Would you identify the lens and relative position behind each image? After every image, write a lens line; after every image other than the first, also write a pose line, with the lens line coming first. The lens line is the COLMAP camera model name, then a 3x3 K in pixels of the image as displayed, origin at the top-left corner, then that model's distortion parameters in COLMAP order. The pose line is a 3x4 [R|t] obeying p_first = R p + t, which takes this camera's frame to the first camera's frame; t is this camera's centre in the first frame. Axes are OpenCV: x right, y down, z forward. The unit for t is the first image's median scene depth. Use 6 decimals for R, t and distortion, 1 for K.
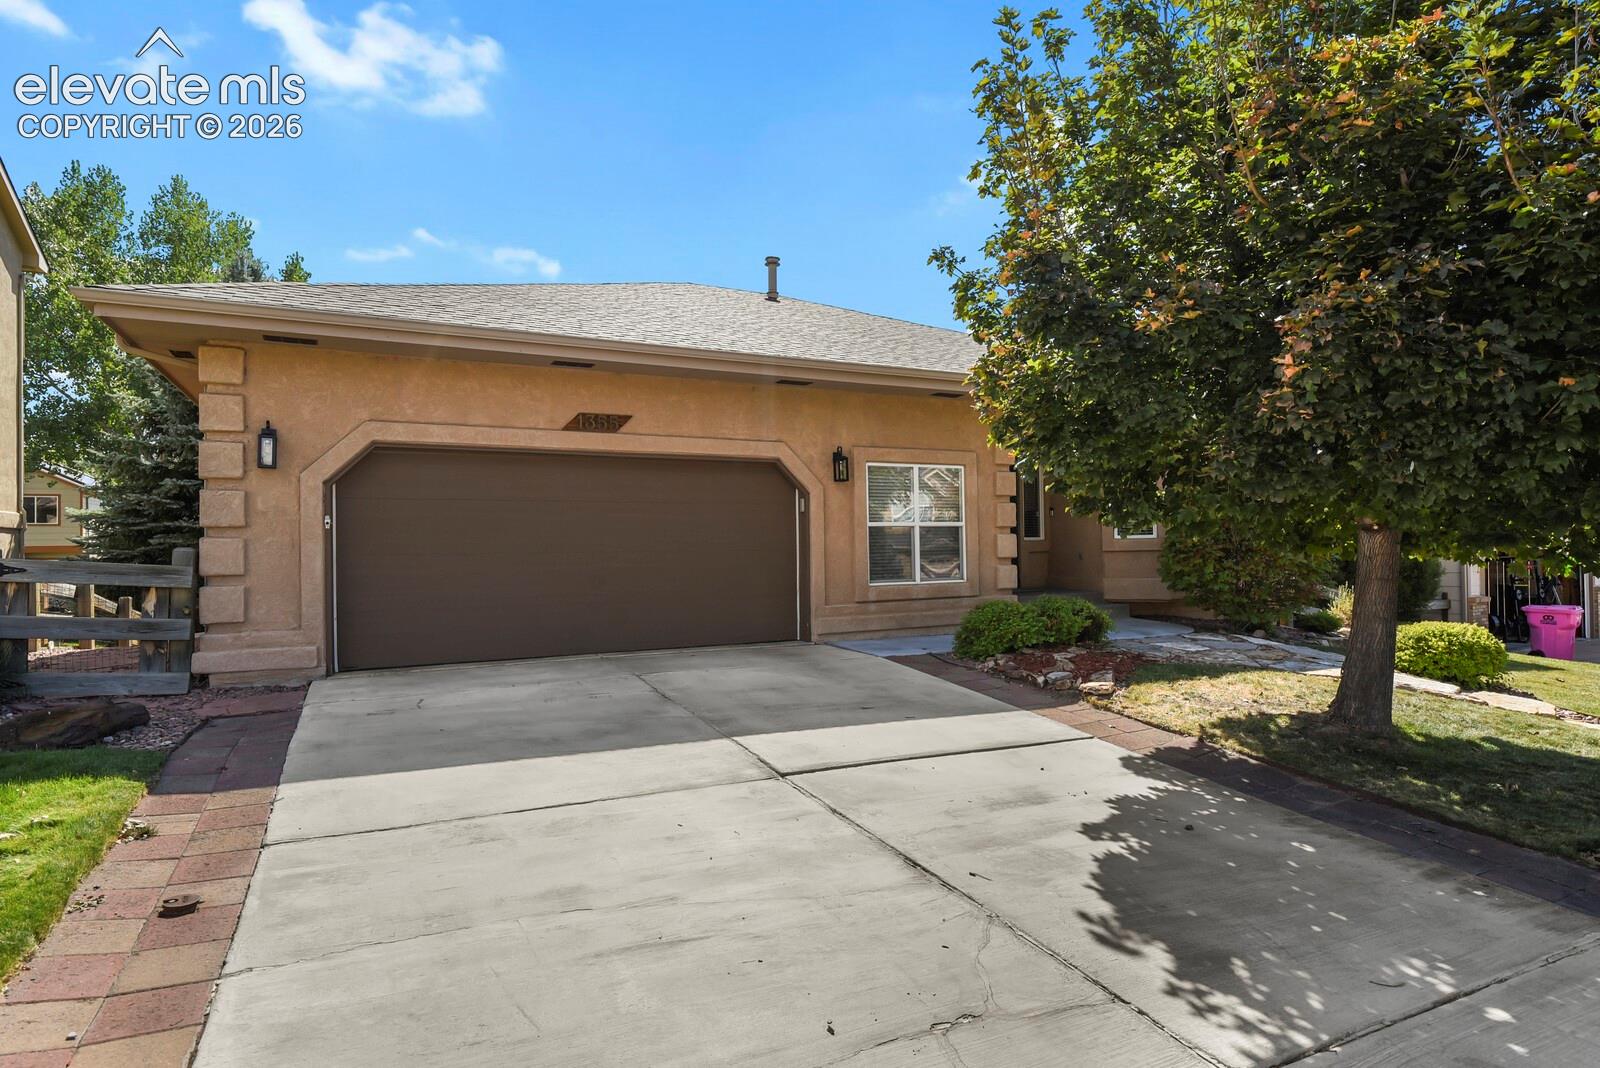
lens RADIAL K [[838.1, 0, 800.0], [0, 838.1, 534.0], [0, 0, 1]] dist [0.000744, 0.000052]
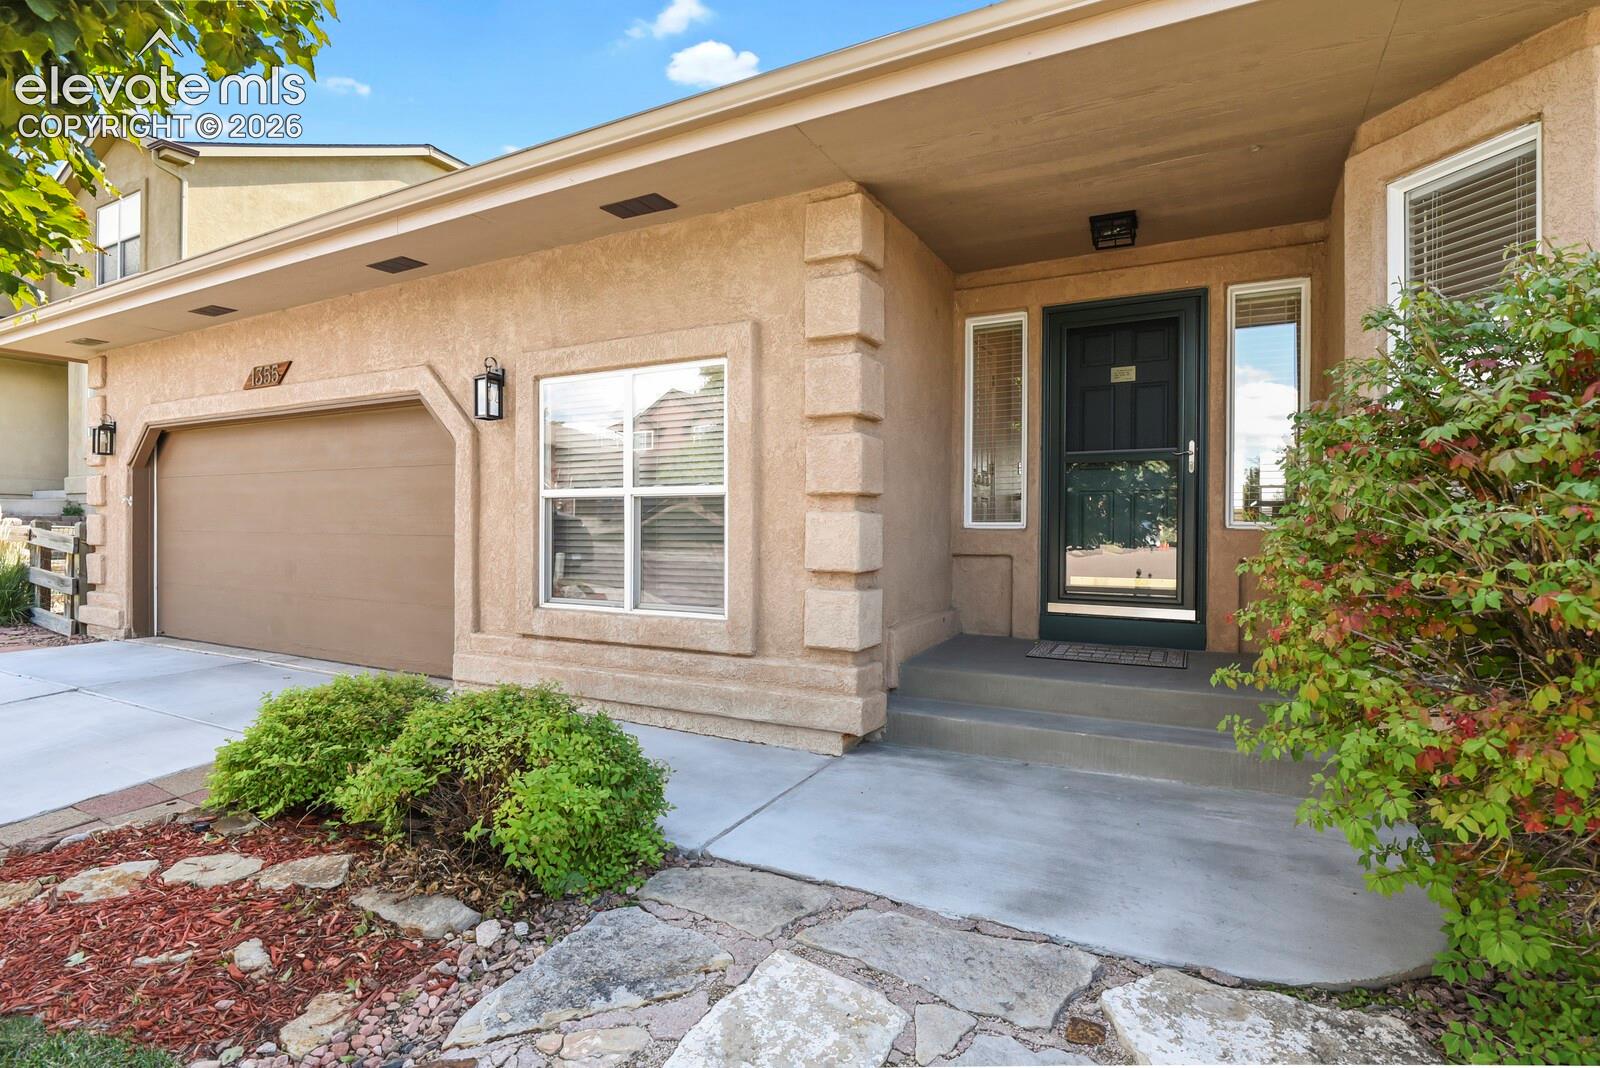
lens RADIAL K [[773.1, 0, 808.3], [0, 773.1, 534.8], [0, 0, 1]] dist [-0.005550, -0.009490]
pose [[0.576693, 0.015860, -0.816807, 0.616040], [-0.009214, 0.999874, 0.012909, 0.008049], [0.816909, 0.000081, 0.576767, 0.898024]]
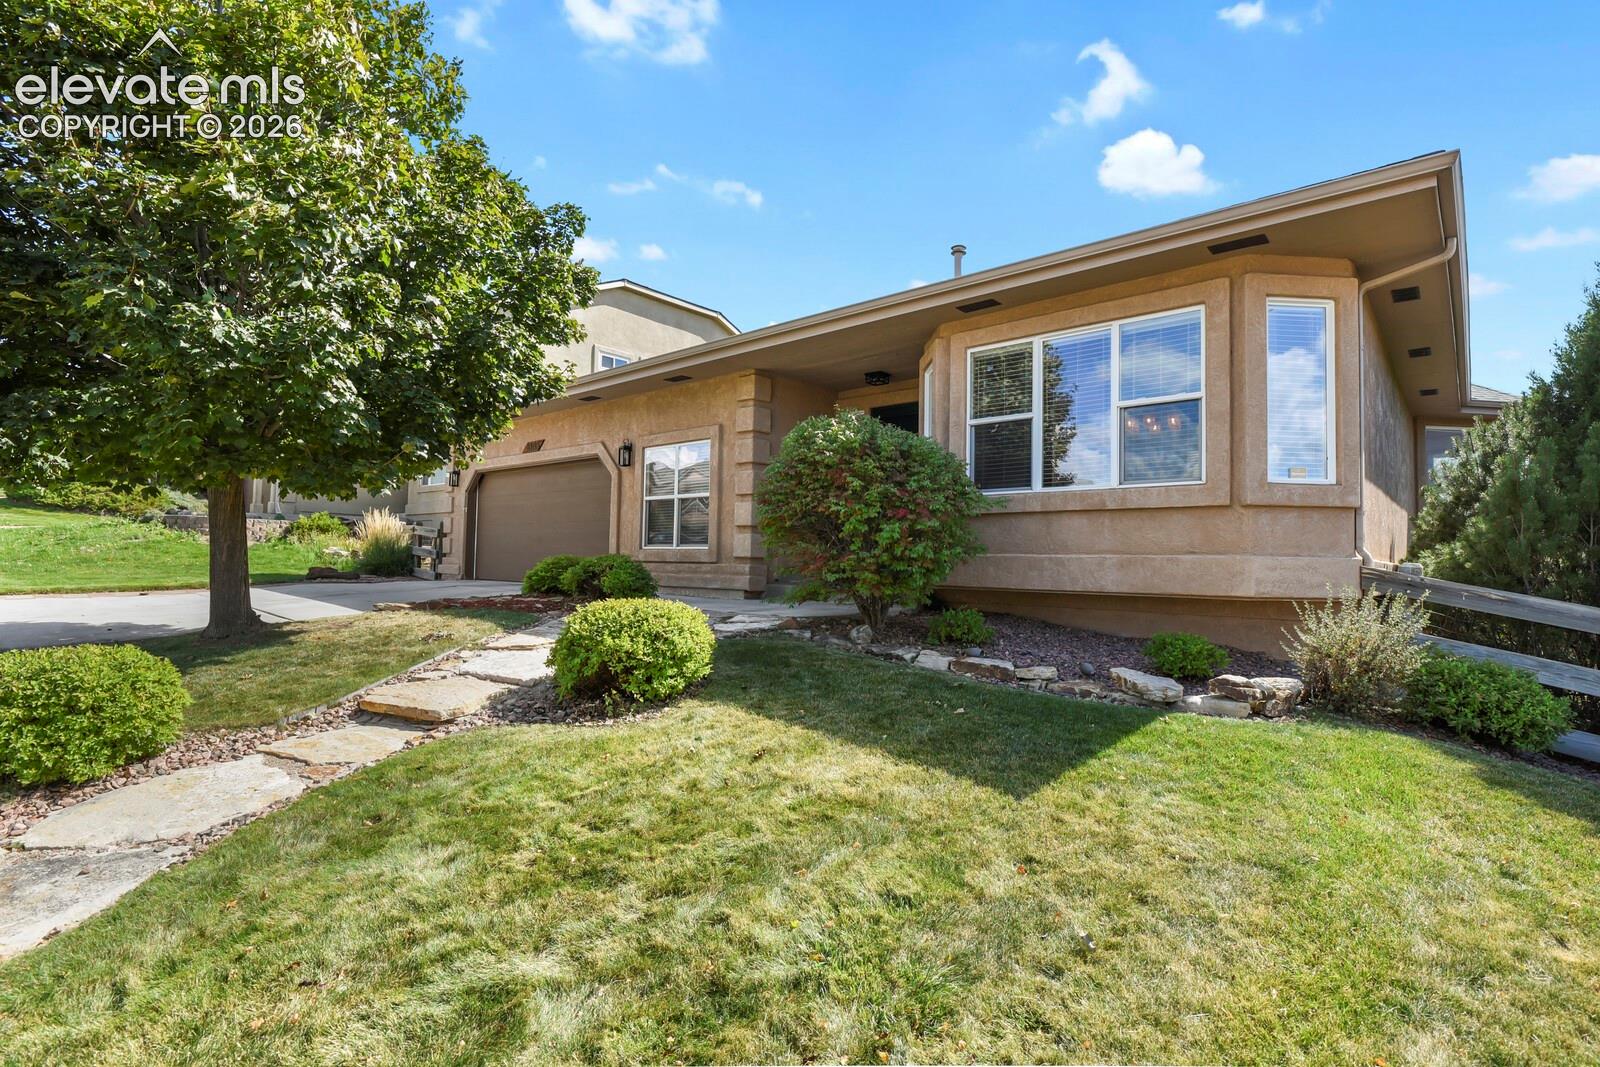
lens RADIAL K [[773.1, 0, 808.3], [0, 773.1, 534.3], [0, 0, 1]] dist [-0.005550, -0.009490]
pose [[0.368778, -0.024124, -0.929204, 1.272069], [-0.022263, 0.999147, -0.034775, 0.078435], [0.929251, 0.033511, 0.367927, 0.852302]]
